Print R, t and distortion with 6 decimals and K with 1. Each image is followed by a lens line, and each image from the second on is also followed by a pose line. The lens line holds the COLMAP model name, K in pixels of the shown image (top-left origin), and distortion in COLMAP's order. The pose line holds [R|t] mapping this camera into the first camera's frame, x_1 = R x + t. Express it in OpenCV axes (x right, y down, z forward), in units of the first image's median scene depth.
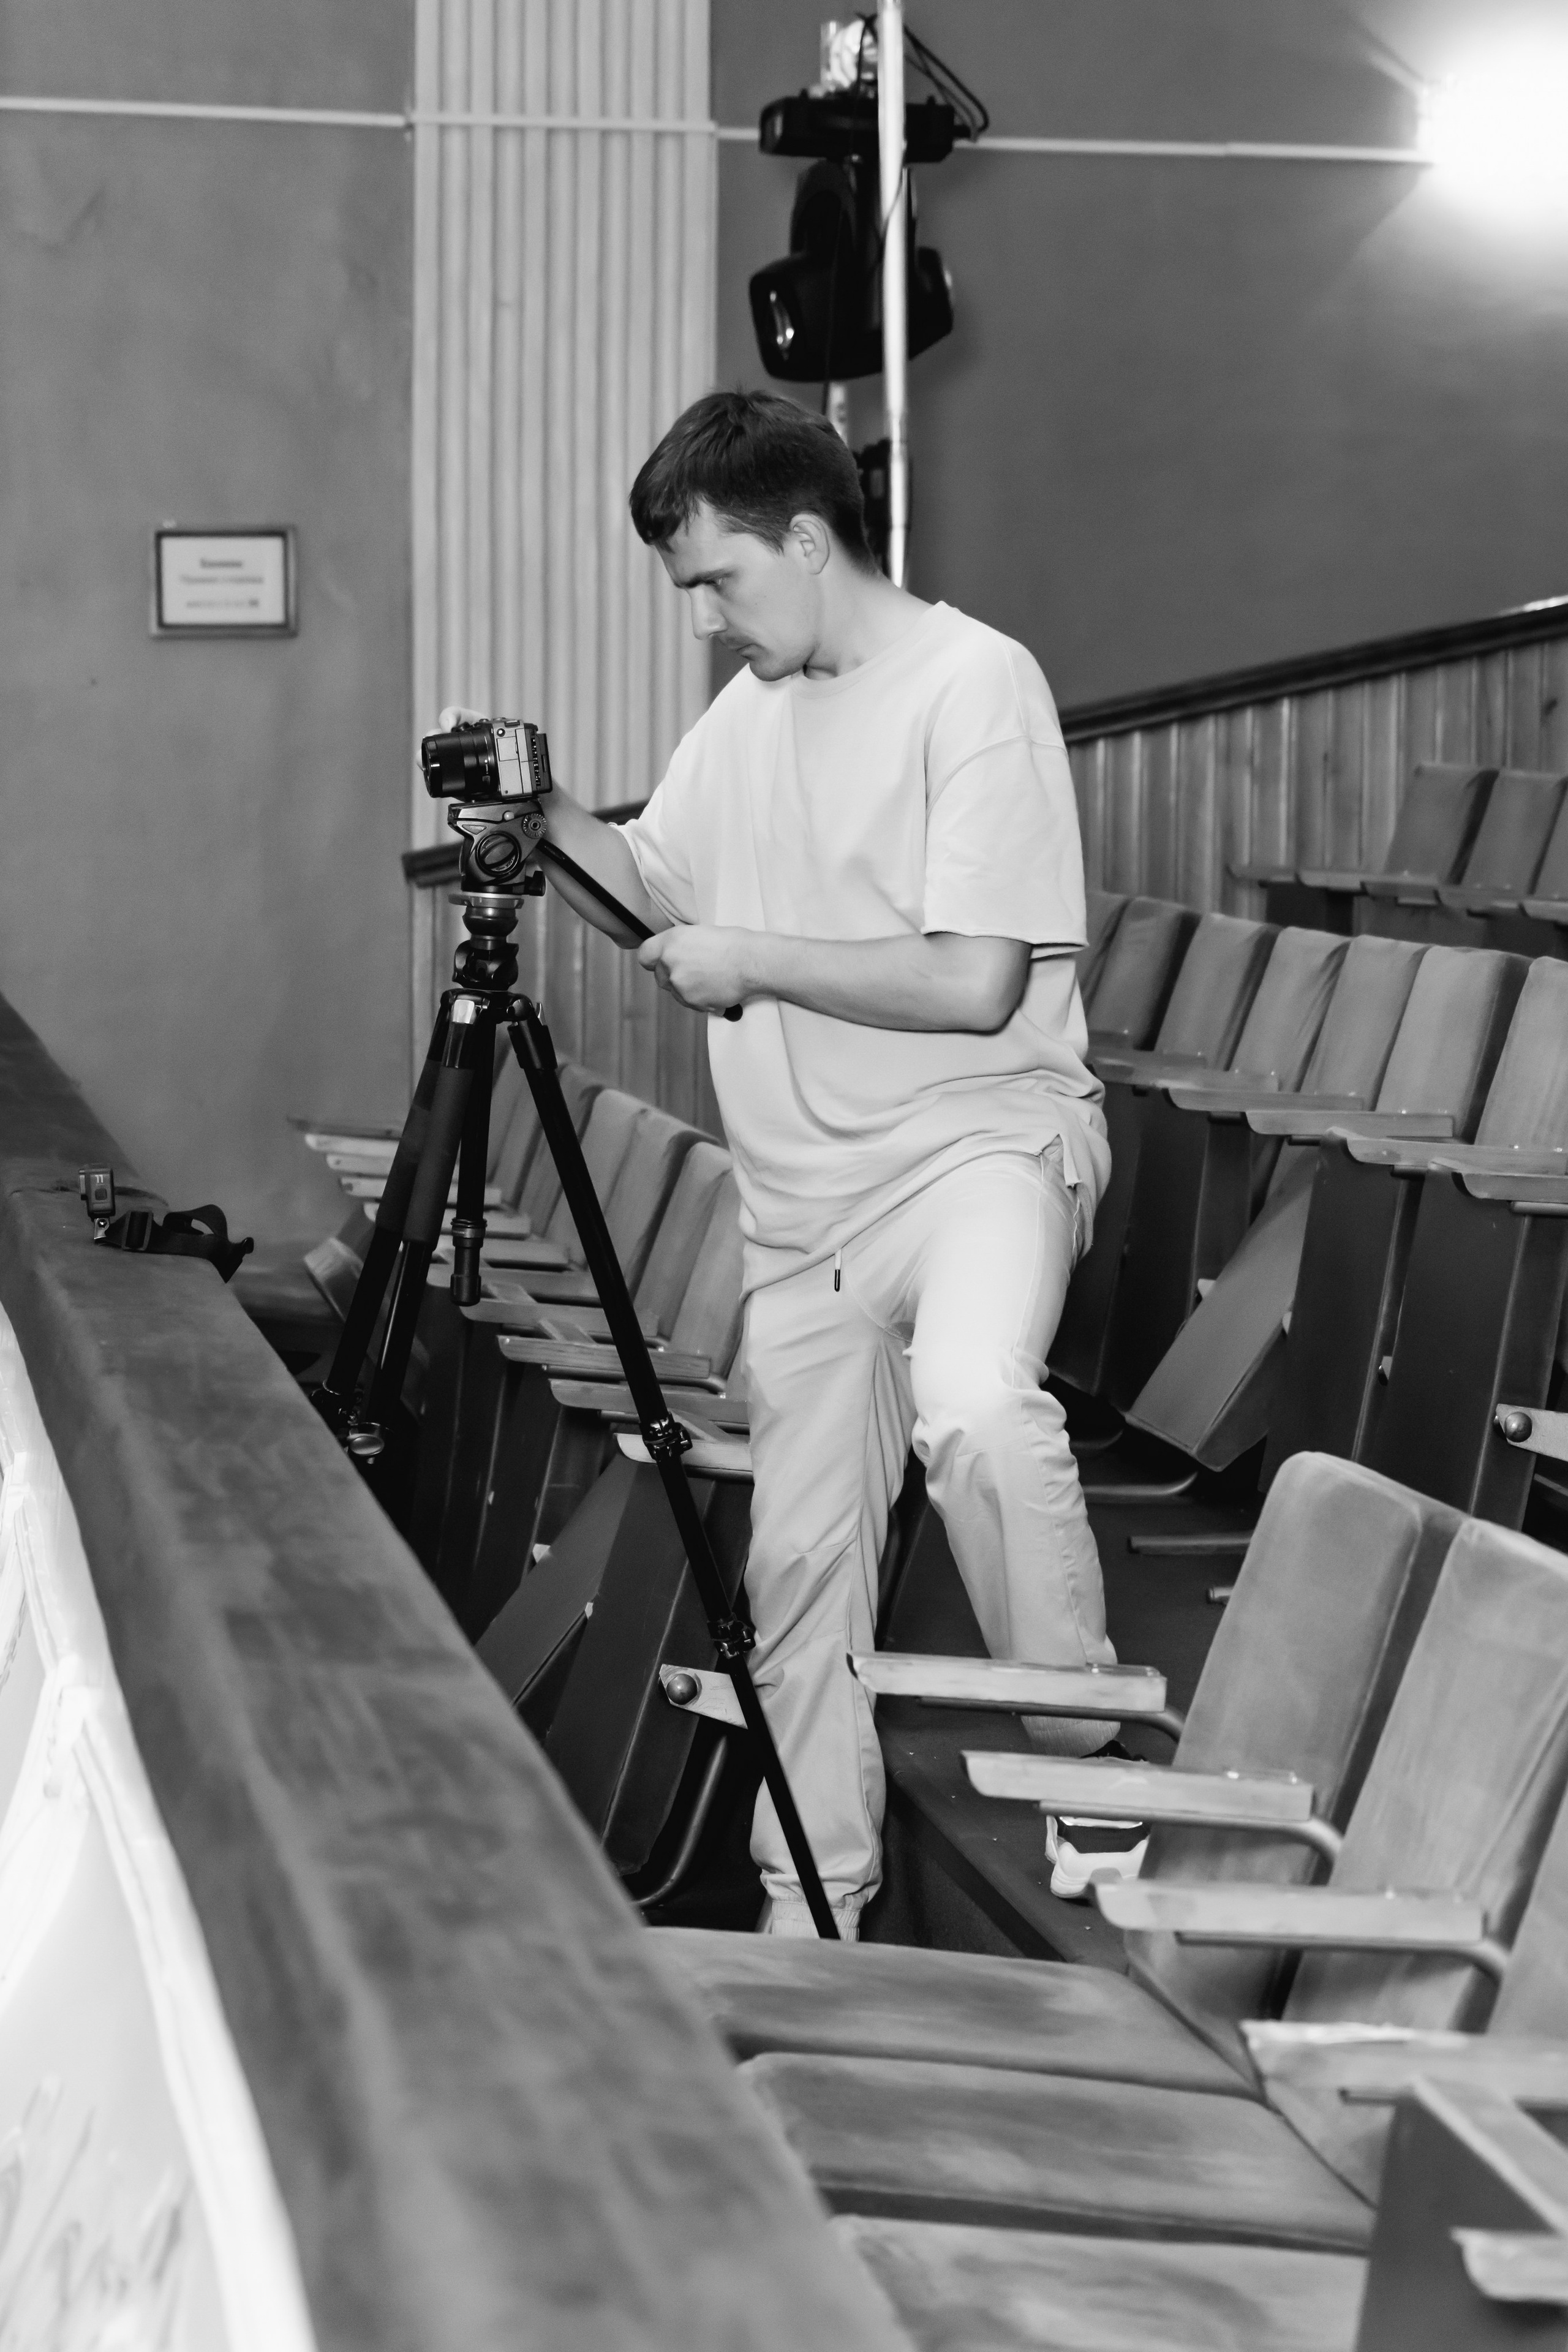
lens RADIAL K [[6161.0, 0, 785.3], [0, 6161.0, 1178.6], [0, 0, 1]] dist [0.059329, 0.000000]
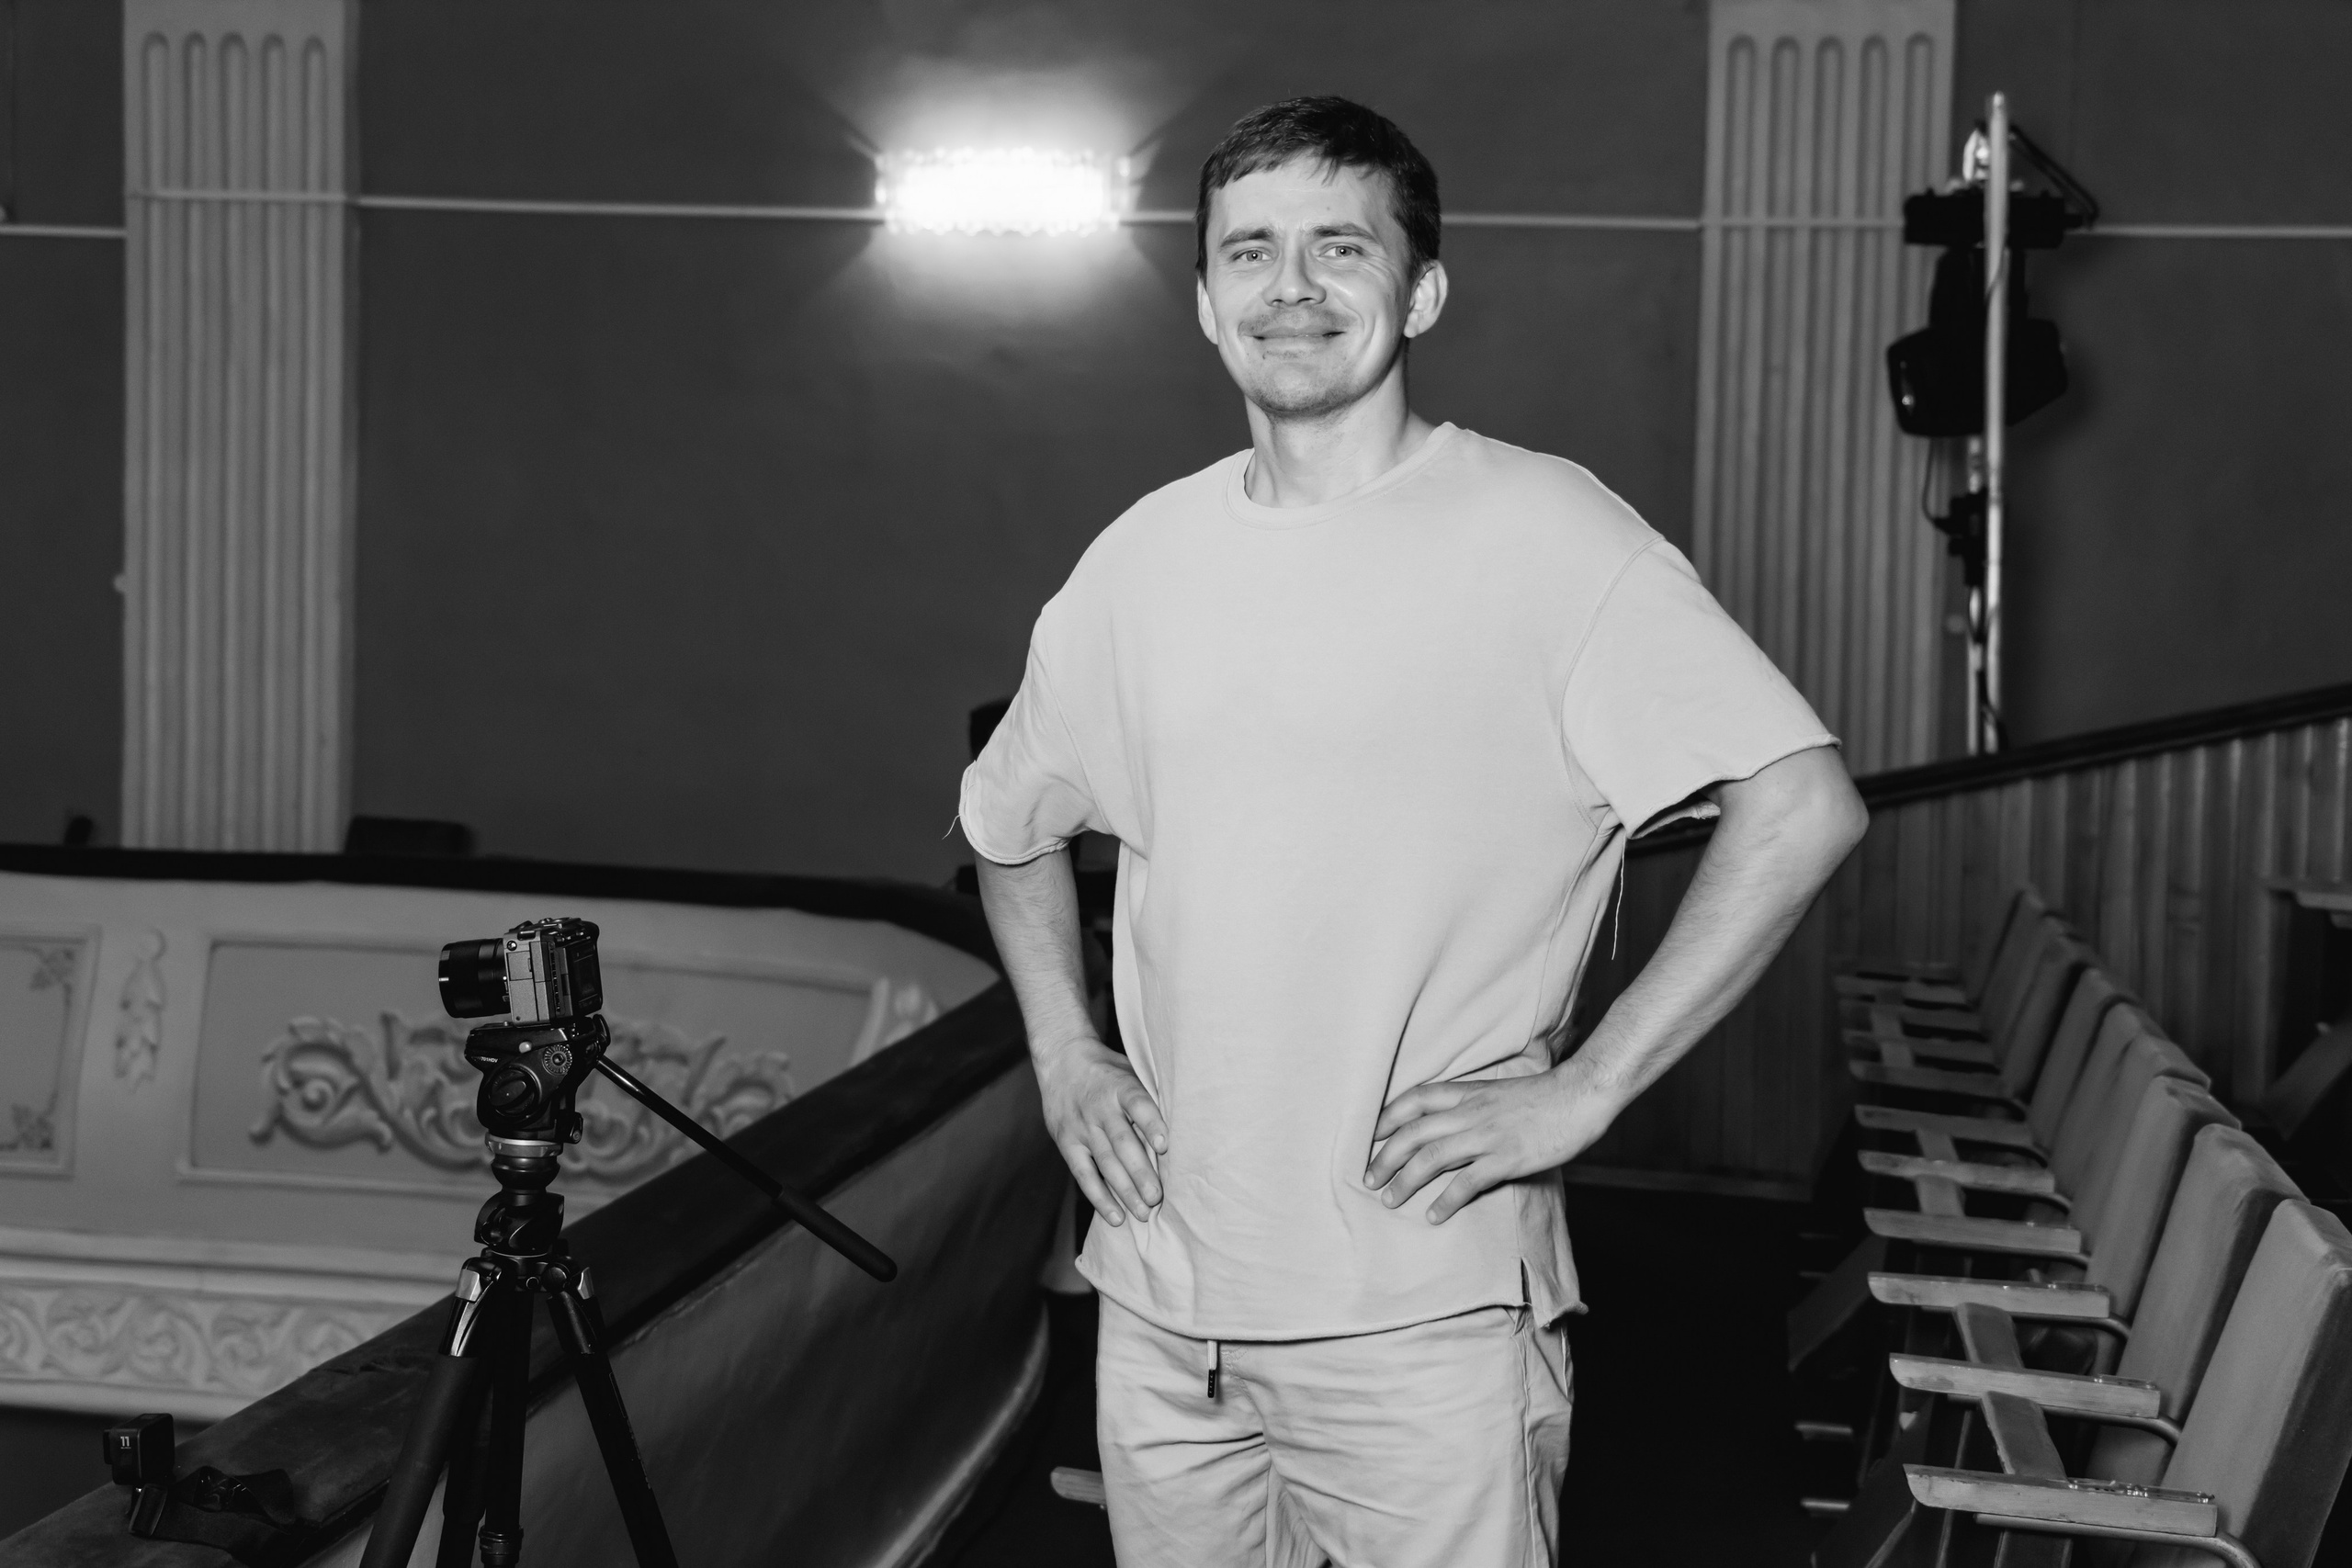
lens RADIAL K [[3864.2, 0, 1137.1], [0, 3864.2, 812.6], [0, 0, 1]] dist [0.028368, 0.000000]
pose [[0.950315, 0.026106, -0.310194, 0.091366], [-0.033407, 0.999275, -0.018247, -0.040503], [0.309493, 0.027703, 0.950498, 0.264560]]
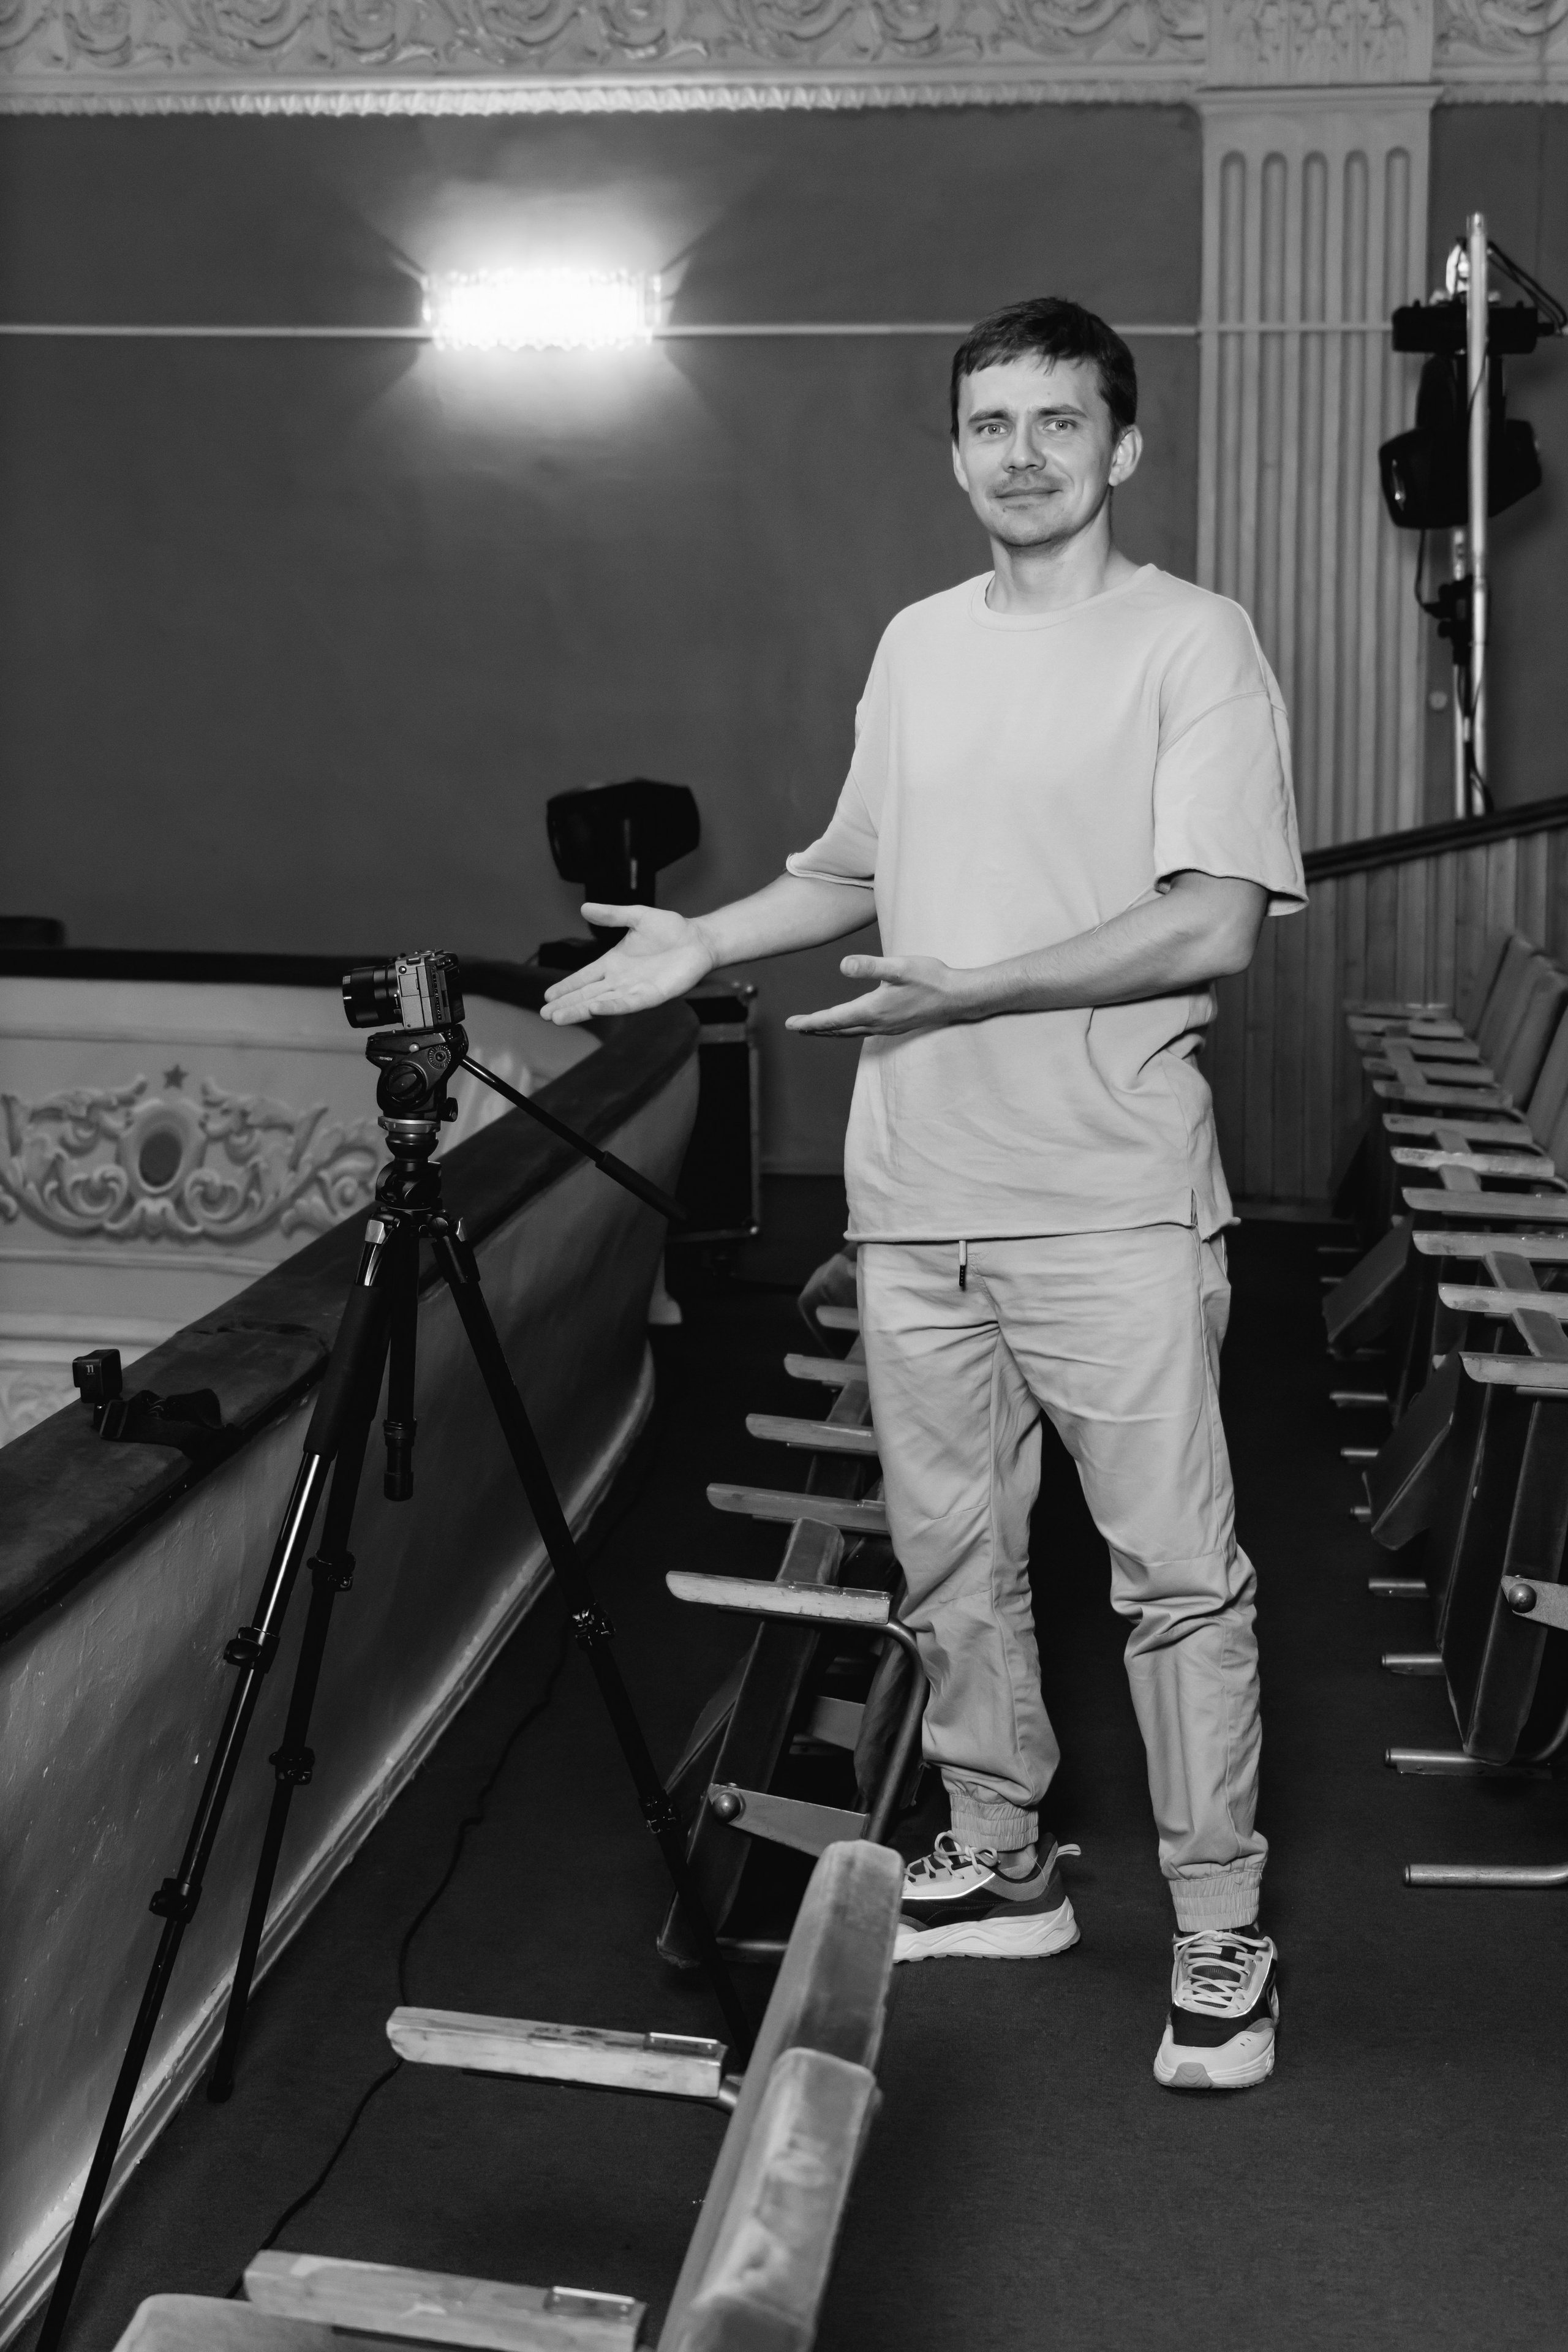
lens RADIAL K [[3864.6, 0, 818.3], [0, 3864.6, 1189.4], [0, 0, 1]] dist [0.028368, 0.000000]
pose [[0.966811, 0.021113, -0.254618, 0.092182], [-0.007850, 0.998564, 0.052996, -0.034179], [0.255372, -0.049238, 0.965588, 0.186399]]
